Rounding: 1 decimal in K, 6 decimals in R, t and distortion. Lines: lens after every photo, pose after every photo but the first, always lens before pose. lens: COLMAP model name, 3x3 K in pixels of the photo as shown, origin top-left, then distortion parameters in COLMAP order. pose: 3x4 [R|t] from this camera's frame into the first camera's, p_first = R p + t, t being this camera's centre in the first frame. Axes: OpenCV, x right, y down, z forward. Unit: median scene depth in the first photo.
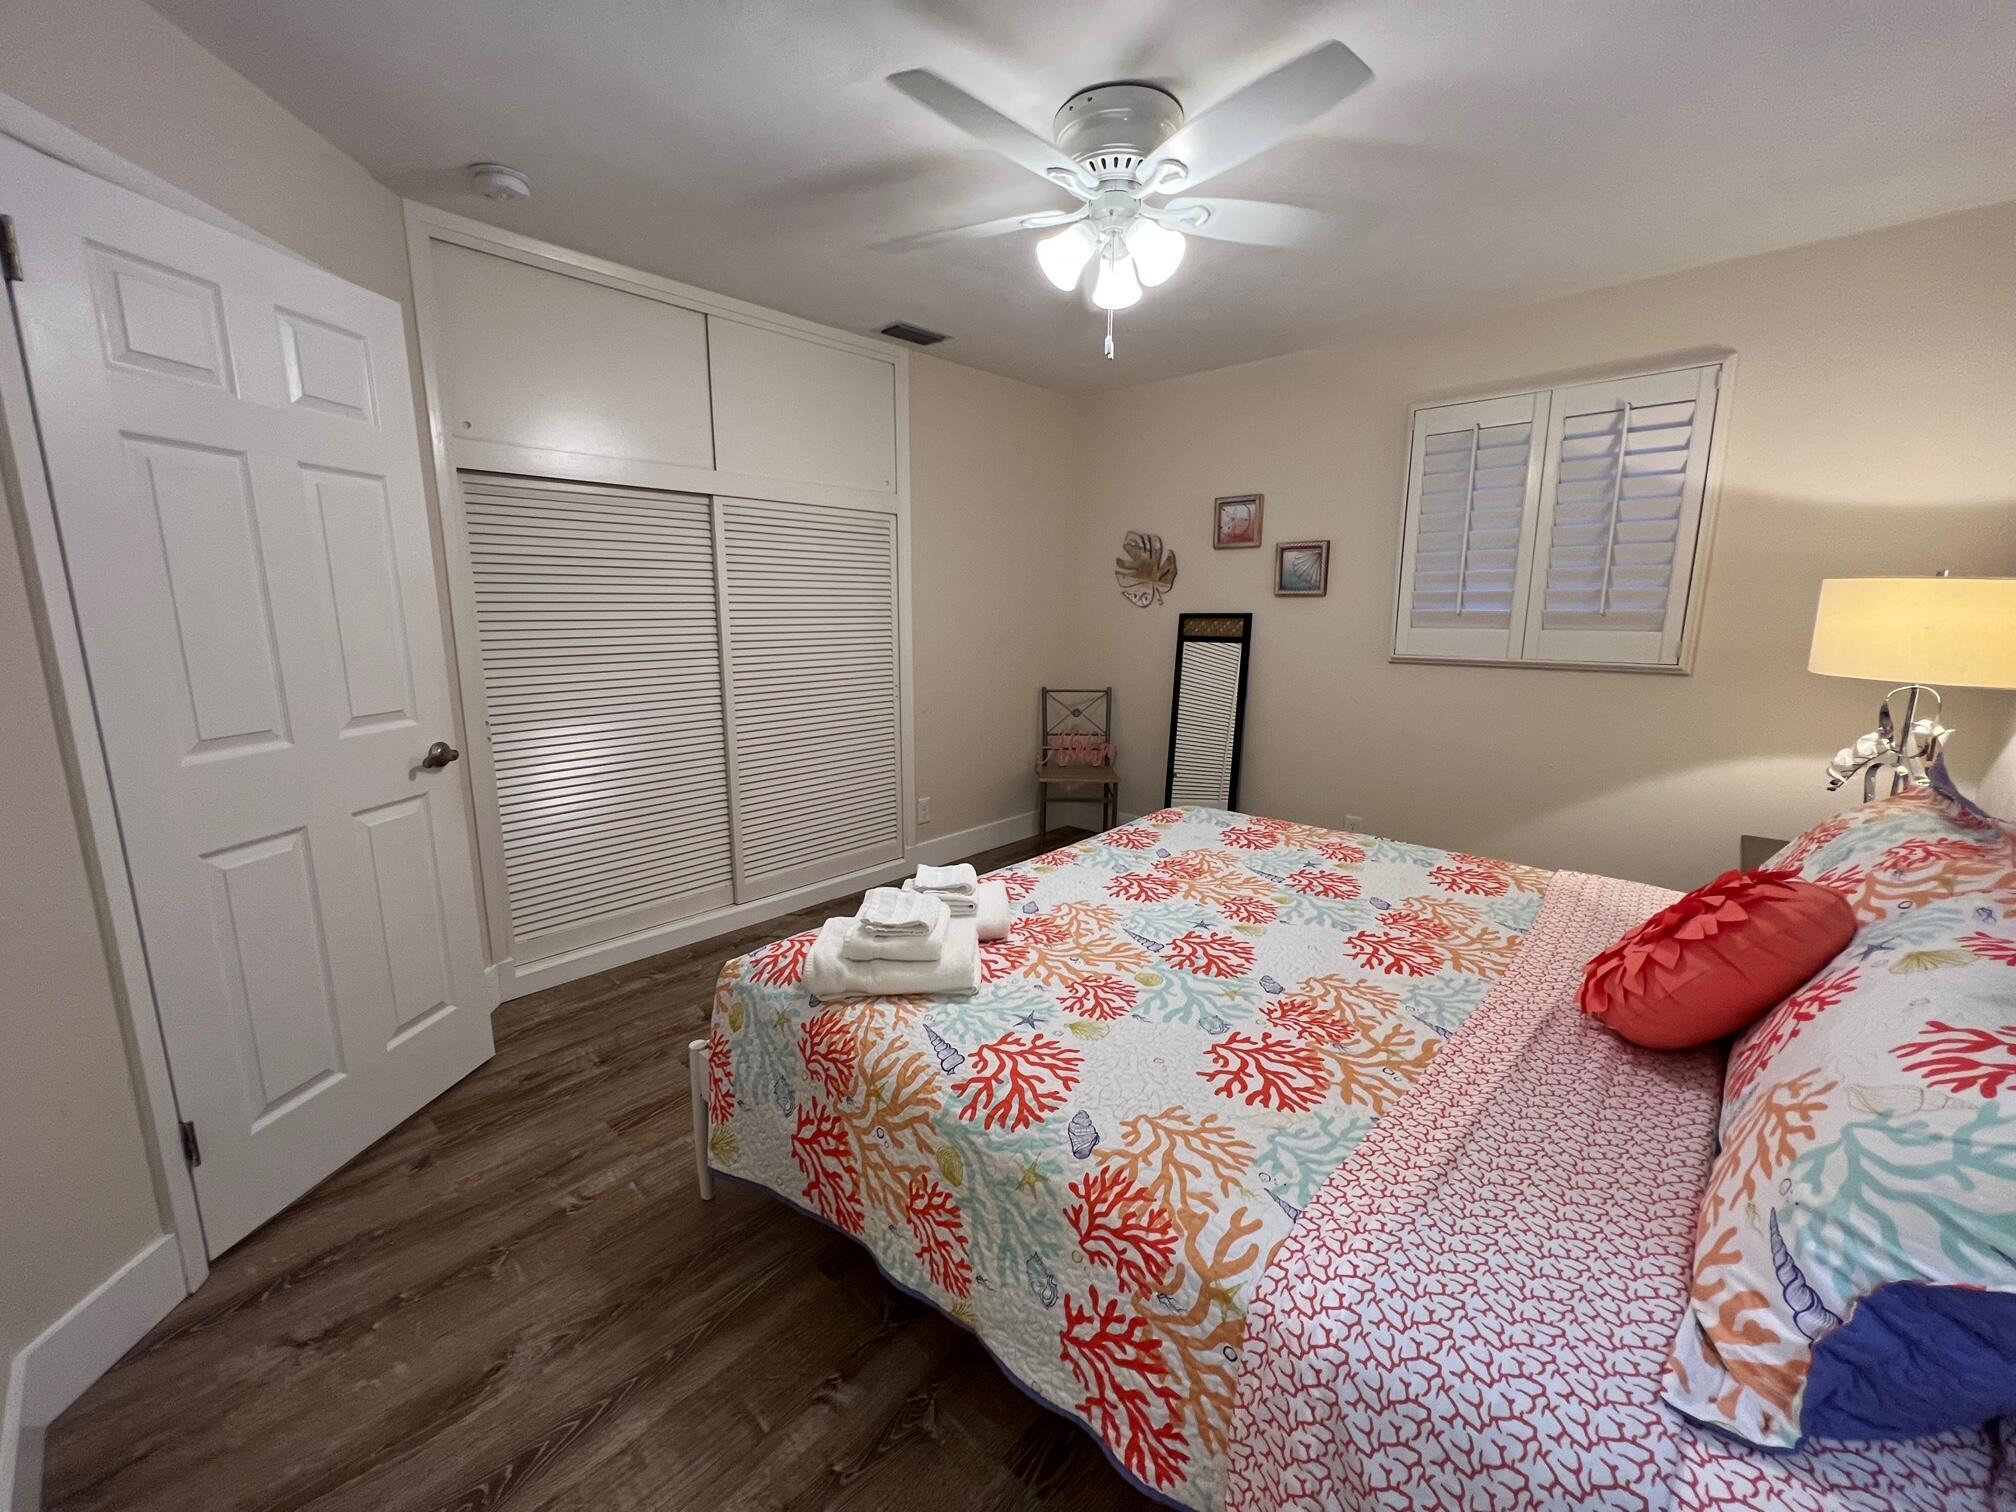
lens RADIAL K [[808.5, 0, 993.1], [0, 808.5, 763.2], [0, 0, 1]] dist [0.002060, 0.000294]
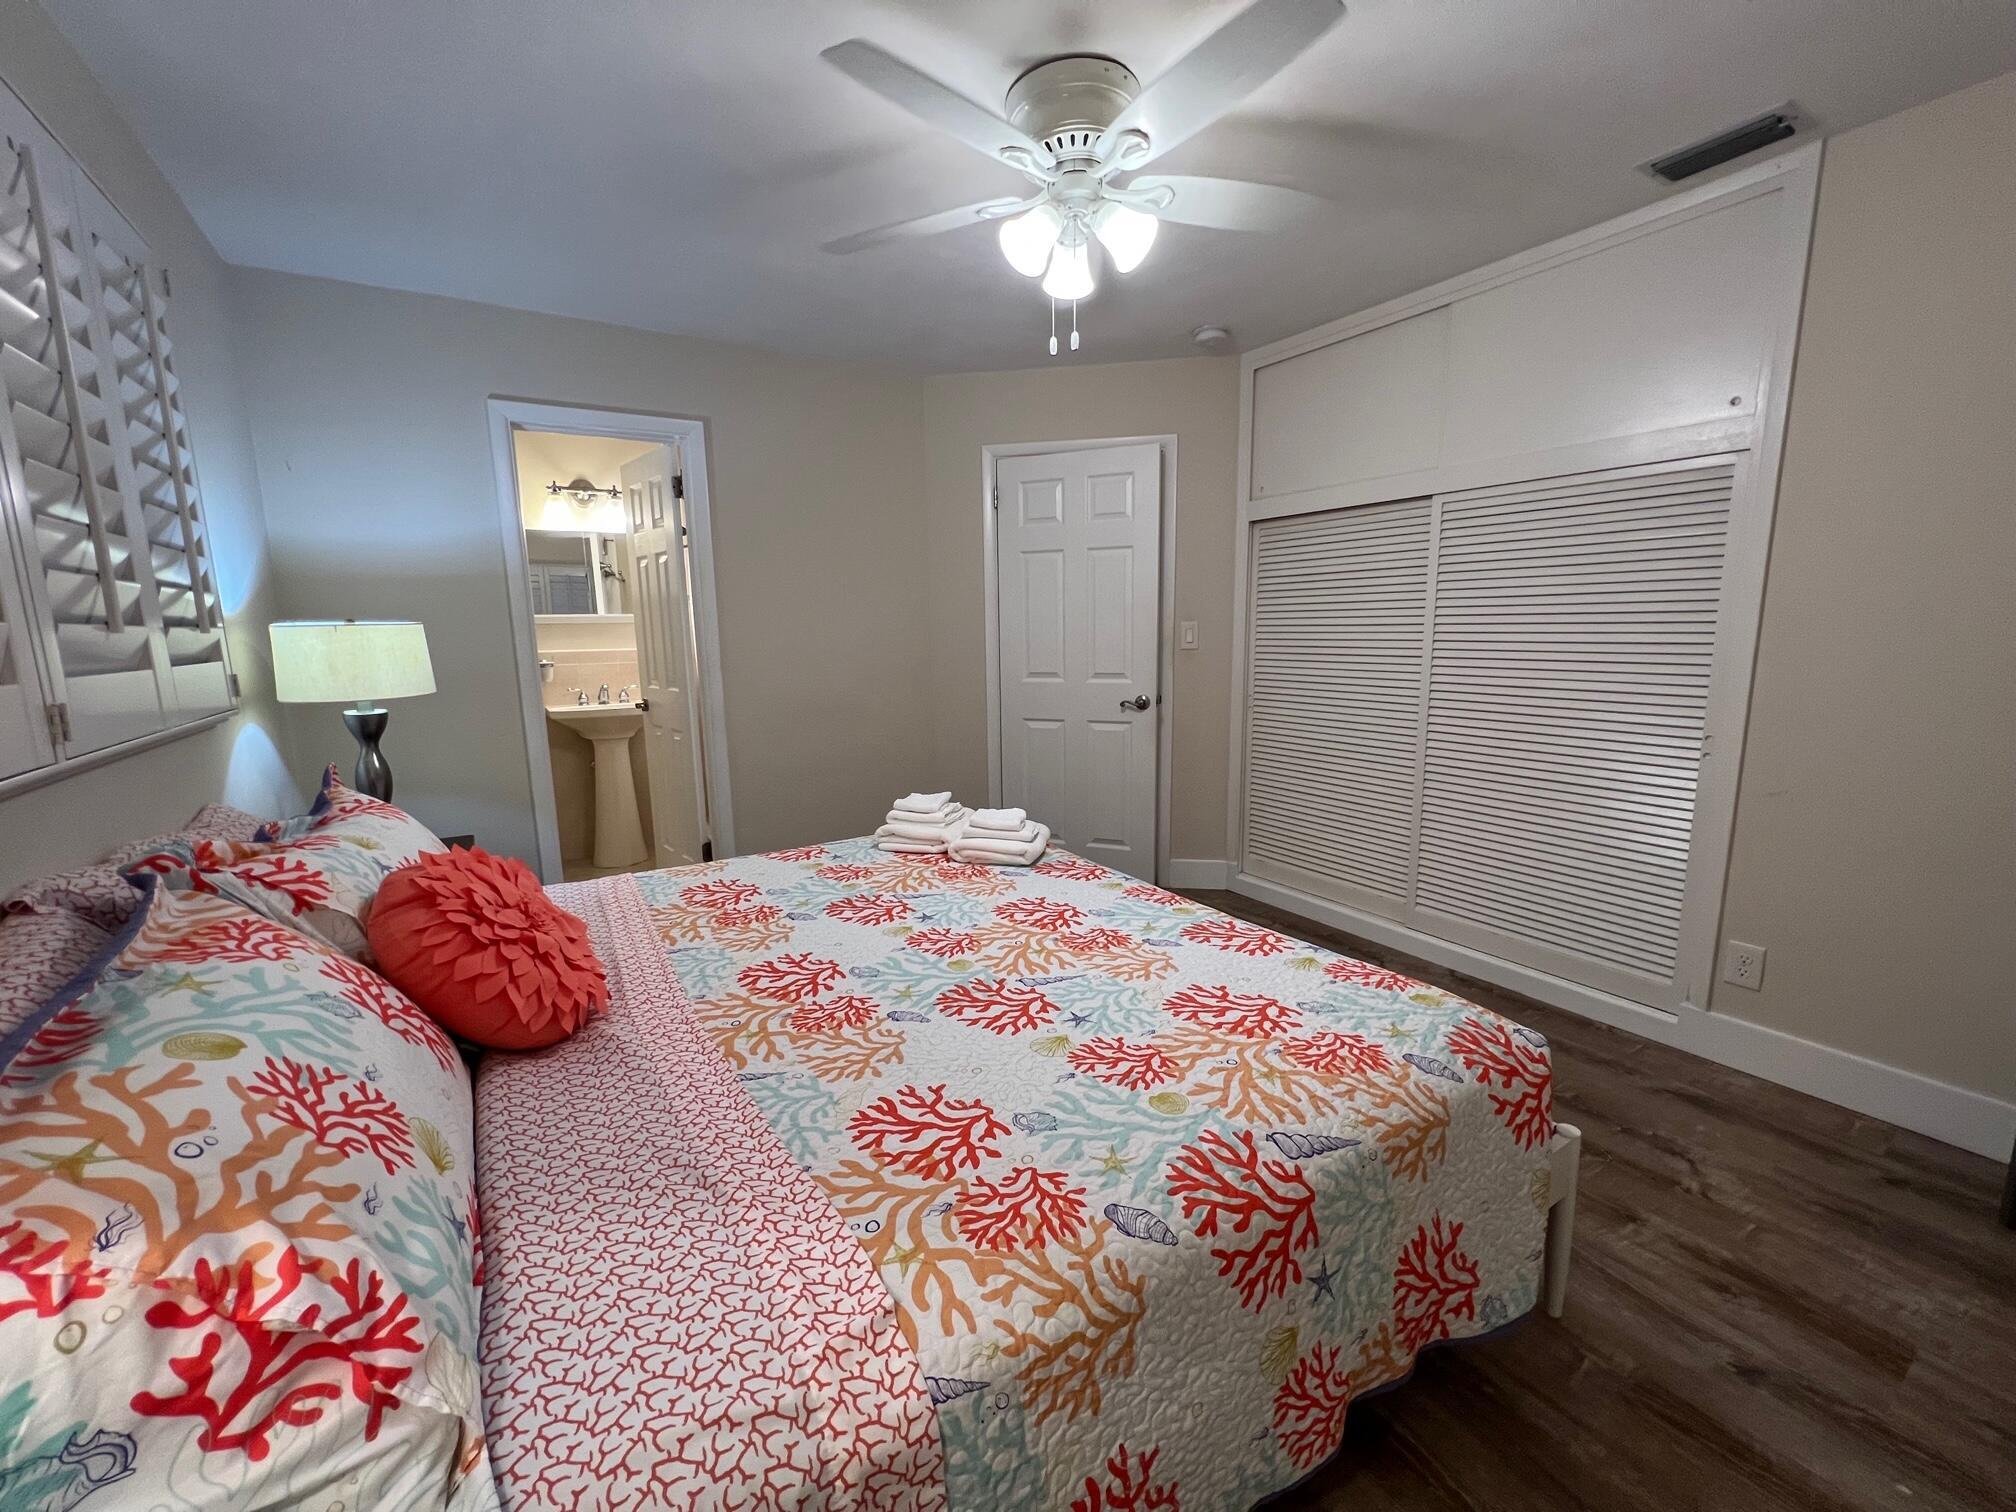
lens RADIAL K [[808.5, 0, 1001.9], [0, 808.5, 751.9], [0, 0, 1]] dist [0.002060, 0.000294]
pose [[-0.252545, 0.148804, -0.956074, 1.002286], [-0.180712, 0.963464, 0.197689, -0.187705], [0.950560, 0.222700, -0.216427, 1.074363]]
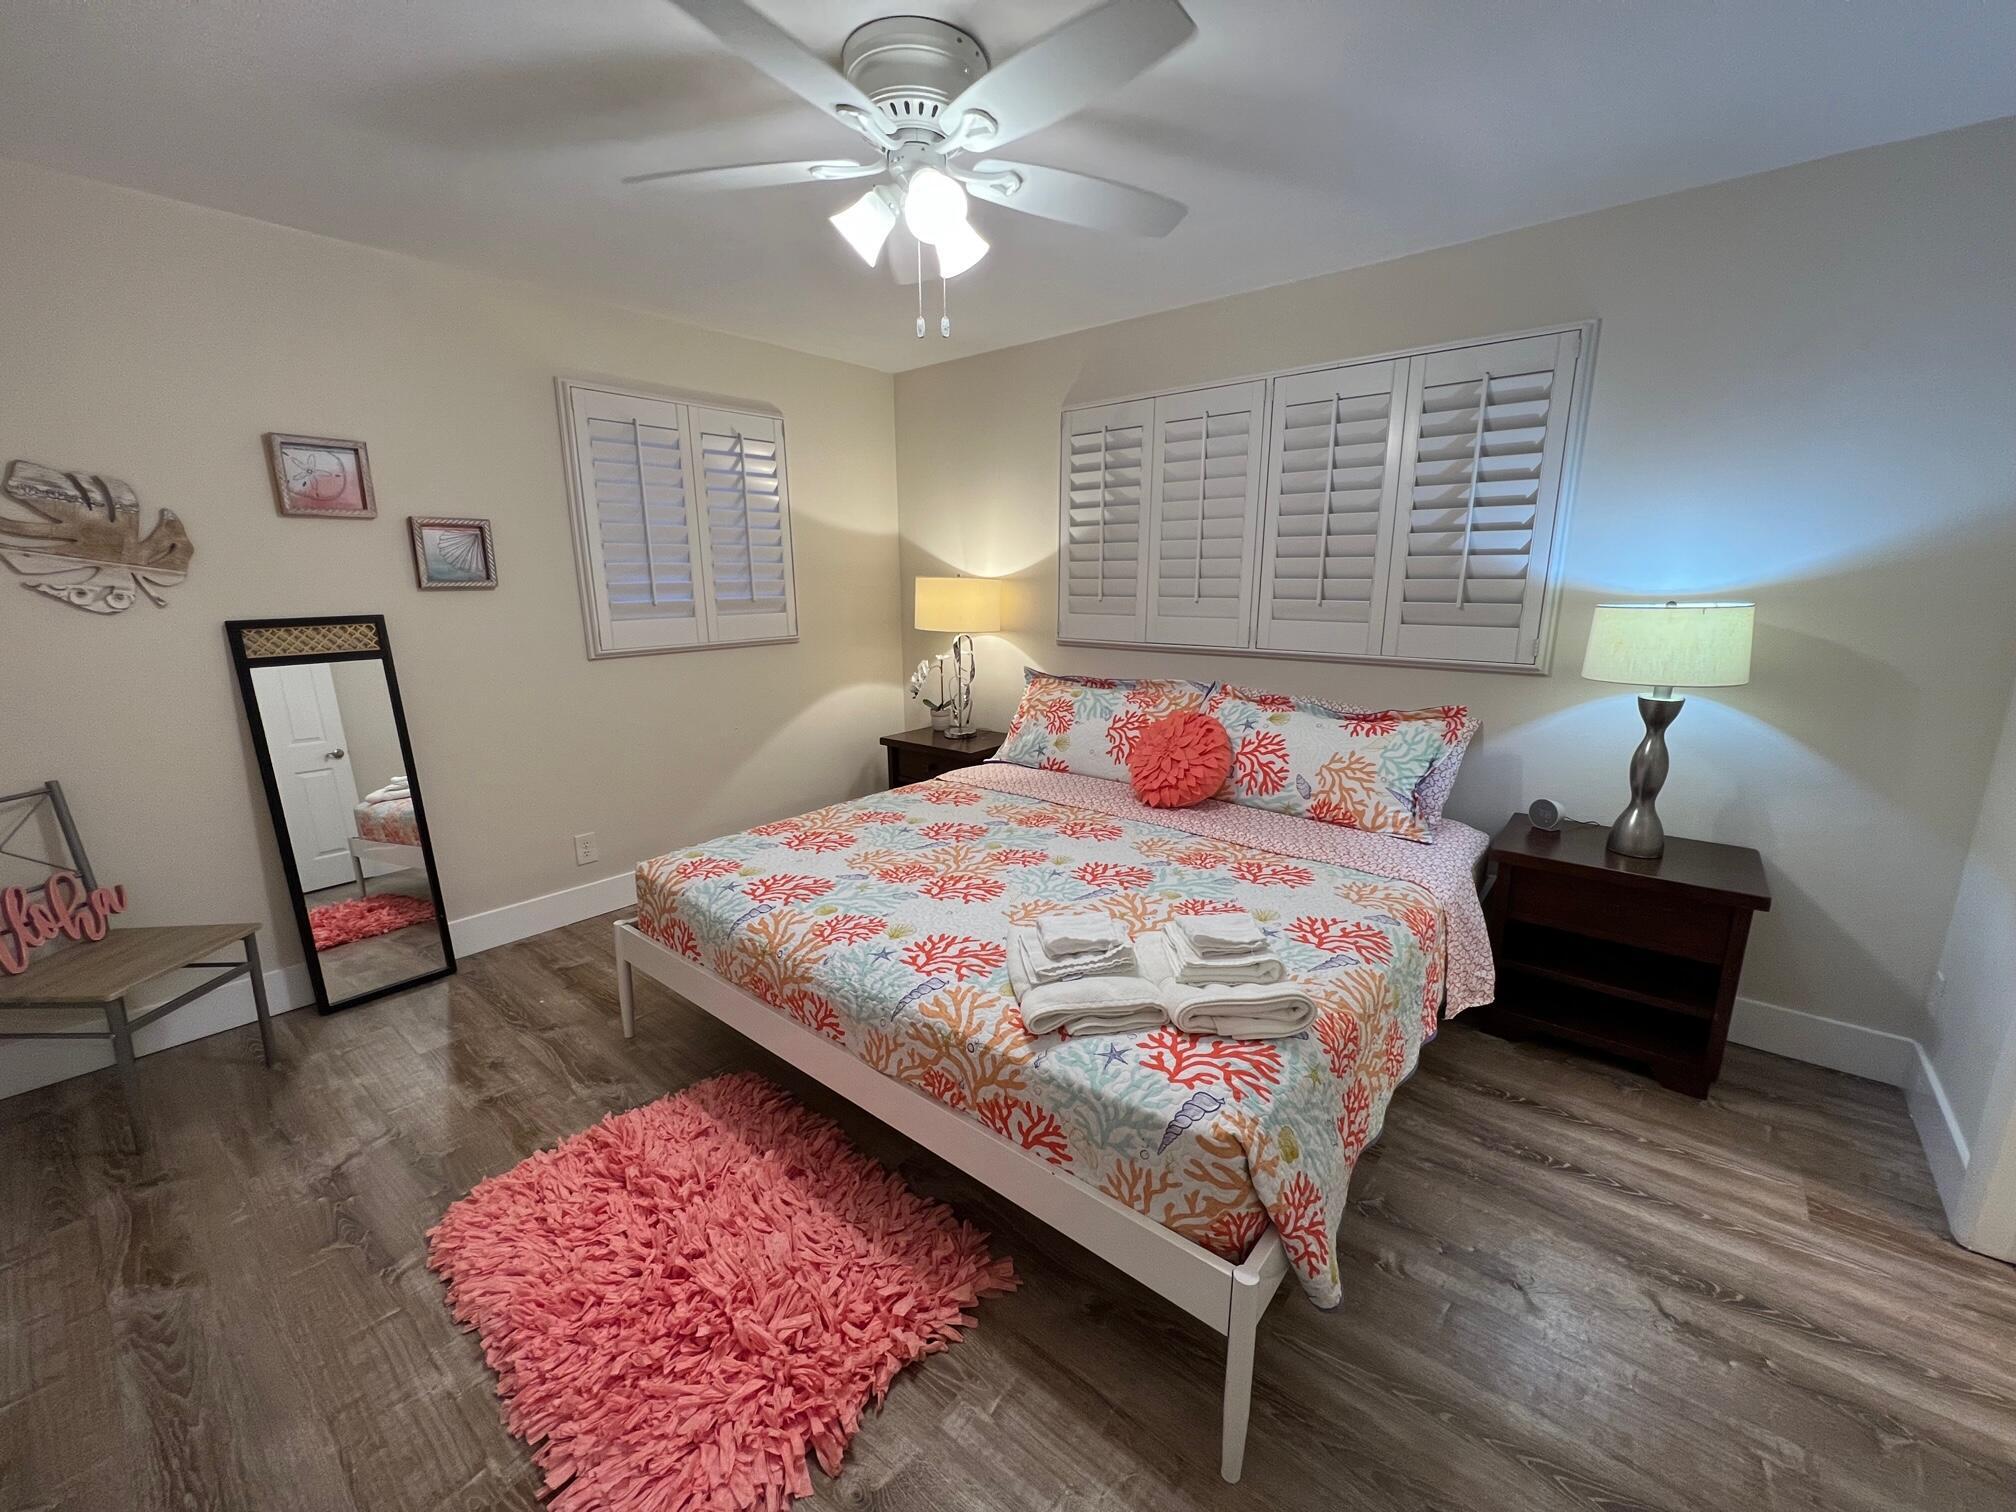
lens RADIAL K [[808.5, 0, 1011.4], [0, 808.5, 764.3], [0, 0, 1]] dist [0.002060, 0.000294]
pose [[-0.058717, -0.230773, 0.971234, -0.730382], [0.198437, 0.950800, 0.237914, -0.212563], [-0.978353, 0.206698, -0.010034, 0.882416]]
